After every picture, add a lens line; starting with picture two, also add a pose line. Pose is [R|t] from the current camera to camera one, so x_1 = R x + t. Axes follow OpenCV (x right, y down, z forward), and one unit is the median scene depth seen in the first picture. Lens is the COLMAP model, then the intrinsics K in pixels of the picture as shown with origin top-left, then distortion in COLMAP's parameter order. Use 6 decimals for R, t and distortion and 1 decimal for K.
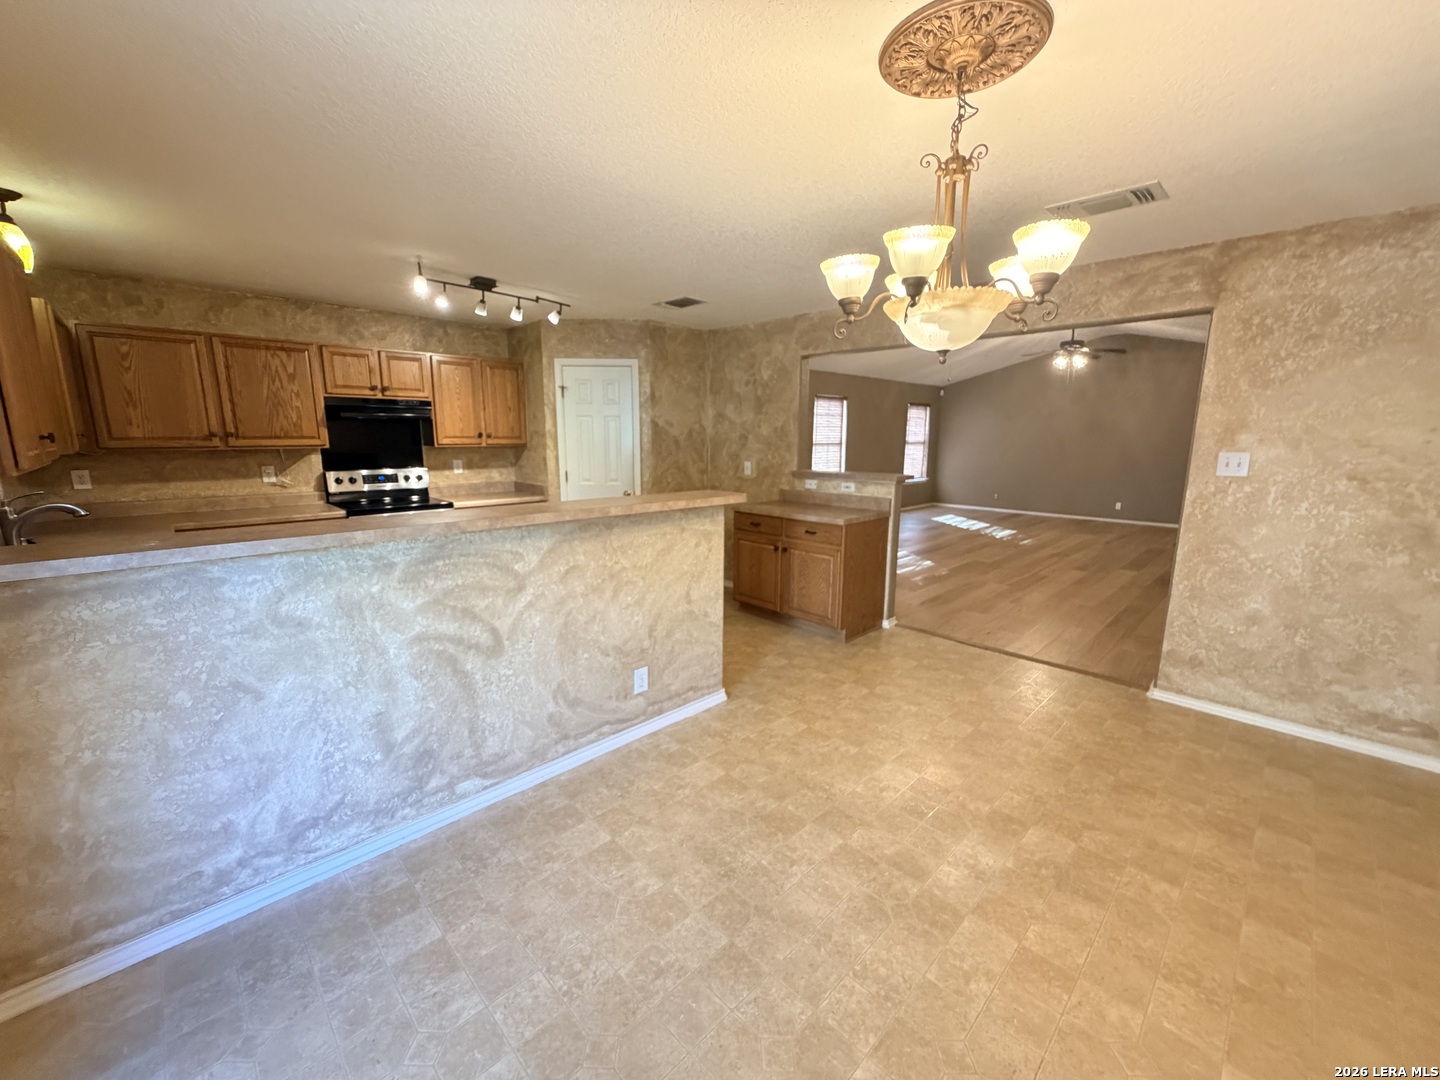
lens RADIAL K [[575.7, 0, 713.8], [0, 575.7, 538.3], [0, 0, 1]] dist [0.000812, 0.000316]
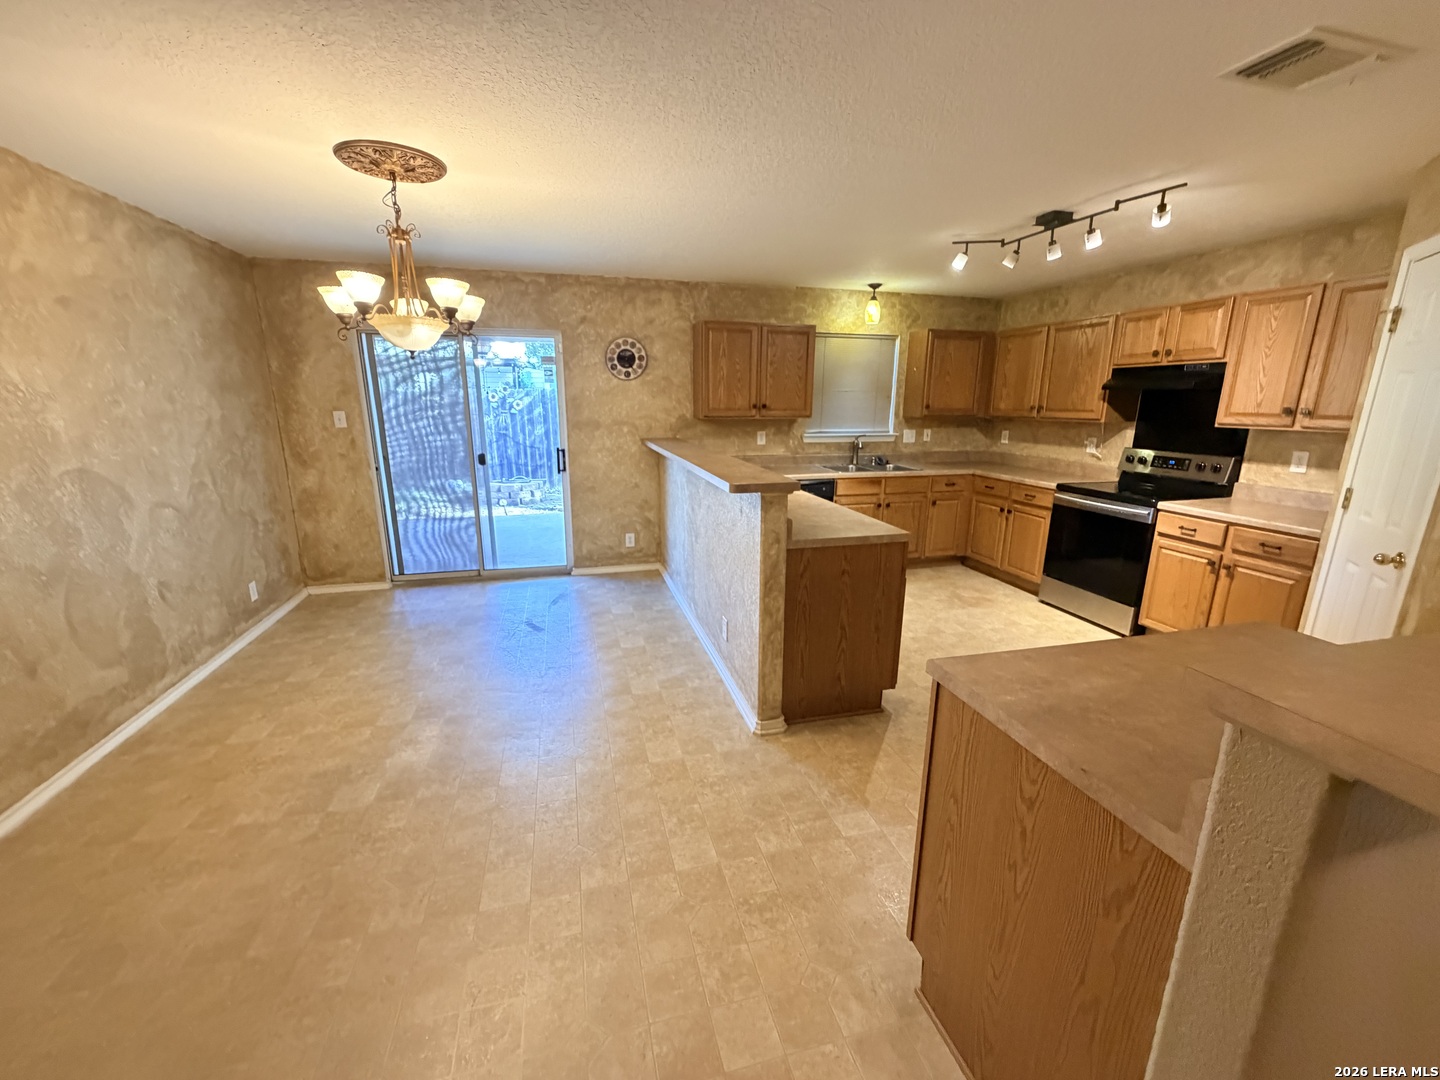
lens RADIAL K [[575.7, 0, 716.5], [0, 575.7, 538.9], [0, 0, 1]] dist [0.000812, 0.000316]
pose [[-0.490310, 0.198209, -0.848711, 0.551111], [-0.163509, 0.935586, 0.312959, -0.182059], [0.856073, 0.292219, -0.426318, 0.977323]]
